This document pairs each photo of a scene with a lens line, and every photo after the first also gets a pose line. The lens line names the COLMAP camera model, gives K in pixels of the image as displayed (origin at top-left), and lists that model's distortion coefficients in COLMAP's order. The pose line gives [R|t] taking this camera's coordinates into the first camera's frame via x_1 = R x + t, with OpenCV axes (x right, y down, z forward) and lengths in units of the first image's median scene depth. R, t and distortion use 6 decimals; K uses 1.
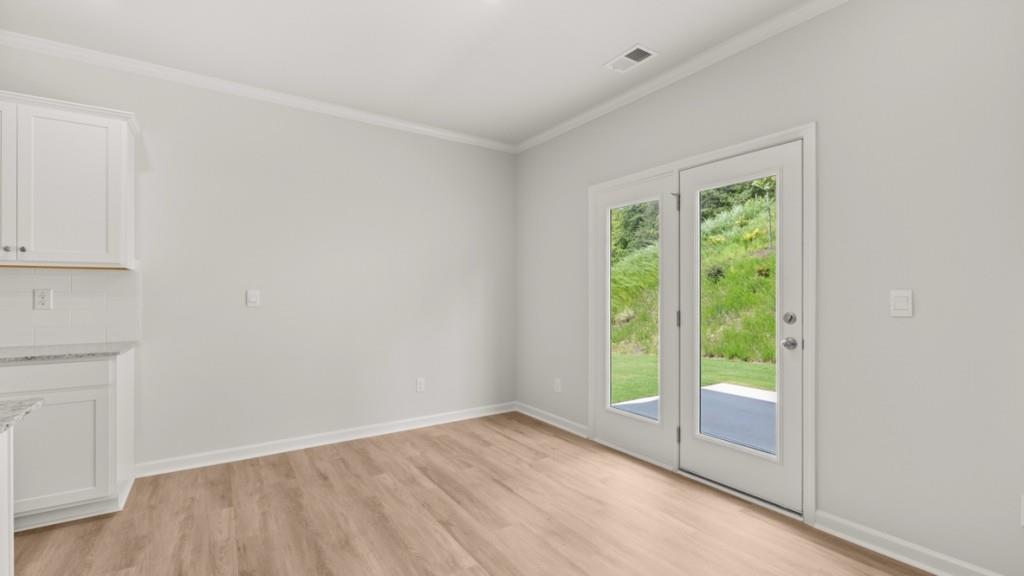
lens RADIAL K [[431.4, 0, 515.0], [0, 431.4, 295.0], [0, 0, 1]] dist [-0.000553, -0.001703]
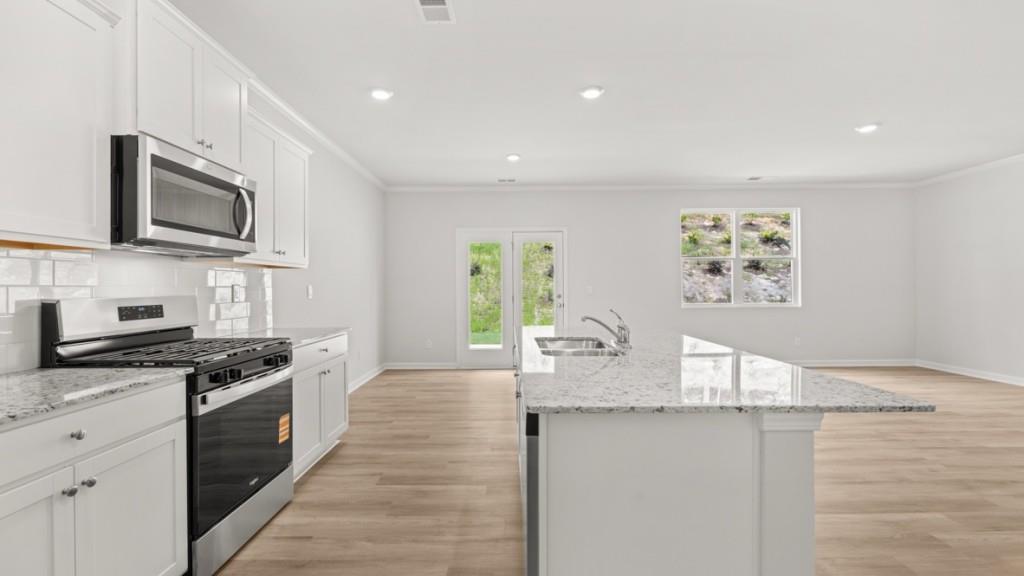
lens RADIAL K [[431.4, 0, 509.8], [0, 431.4, 286.3], [0, 0, 1]] dist [-0.000553, -0.001703]
pose [[0.553857, 0.001064, 0.832611, -1.467906], [0.006817, 0.999960, -0.005813, 0.002731], [-0.832584, 0.008896, 0.553828, -0.206751]]
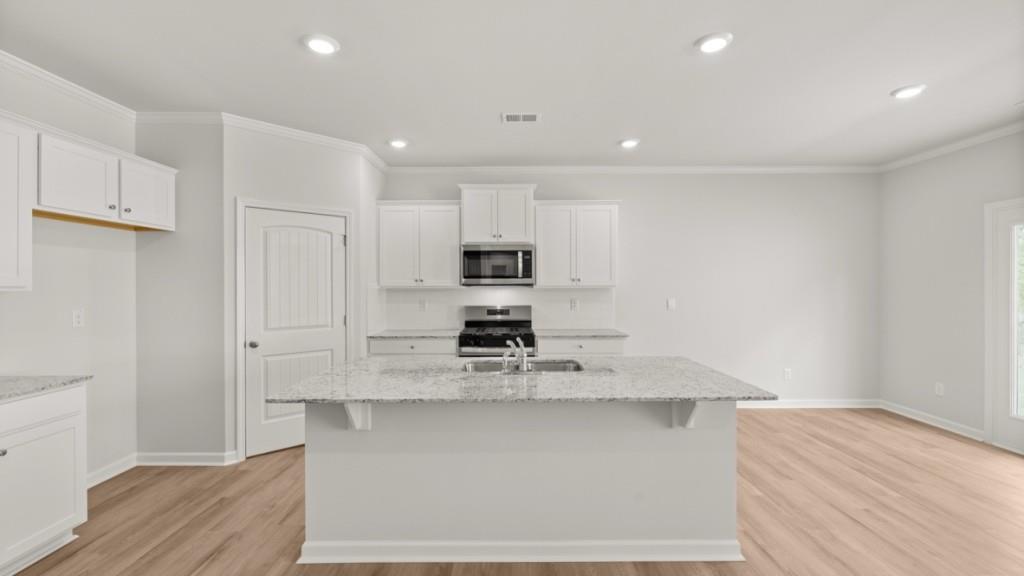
lens RADIAL K [[431.4, 0, 508.0], [0, 431.4, 283.6], [0, 0, 1]] dist [-0.000553, -0.001703]
pose [[0.828043, -0.002533, -0.560658, -0.251226], [0.000730, 0.999994, -0.003440, -0.065955], [0.560664, 0.002439, 0.828040, -0.649239]]
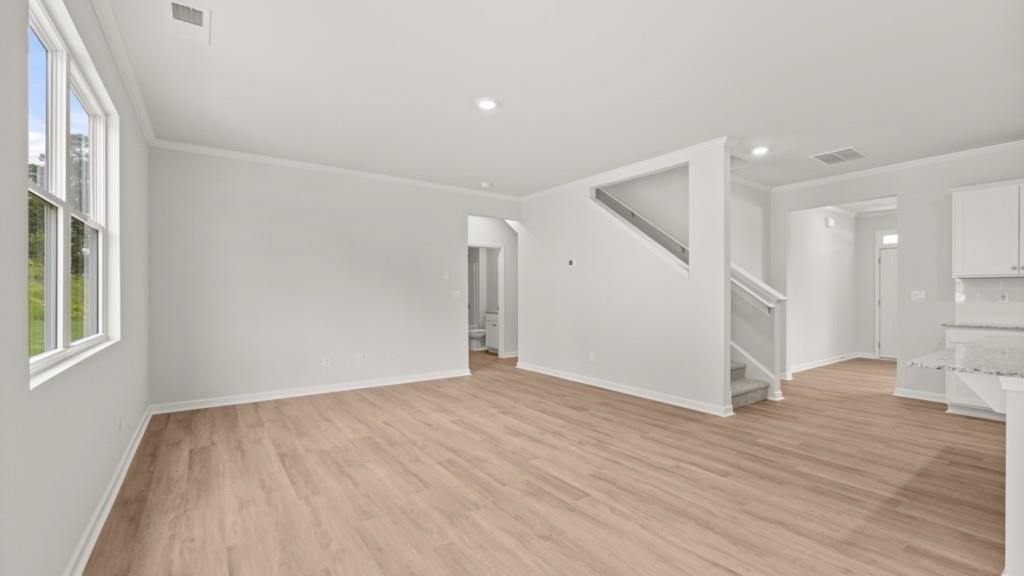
lens RADIAL K [[431.4, 0, 507.6], [0, 431.4, 291.9], [0, 0, 1]] dist [-0.000553, -0.001703]
pose [[-0.999798, 0.001354, -0.020069, 0.347596], [0.001394, 0.999997, -0.002009, -0.001808], [0.020066, -0.002037, -0.999797, 0.783086]]
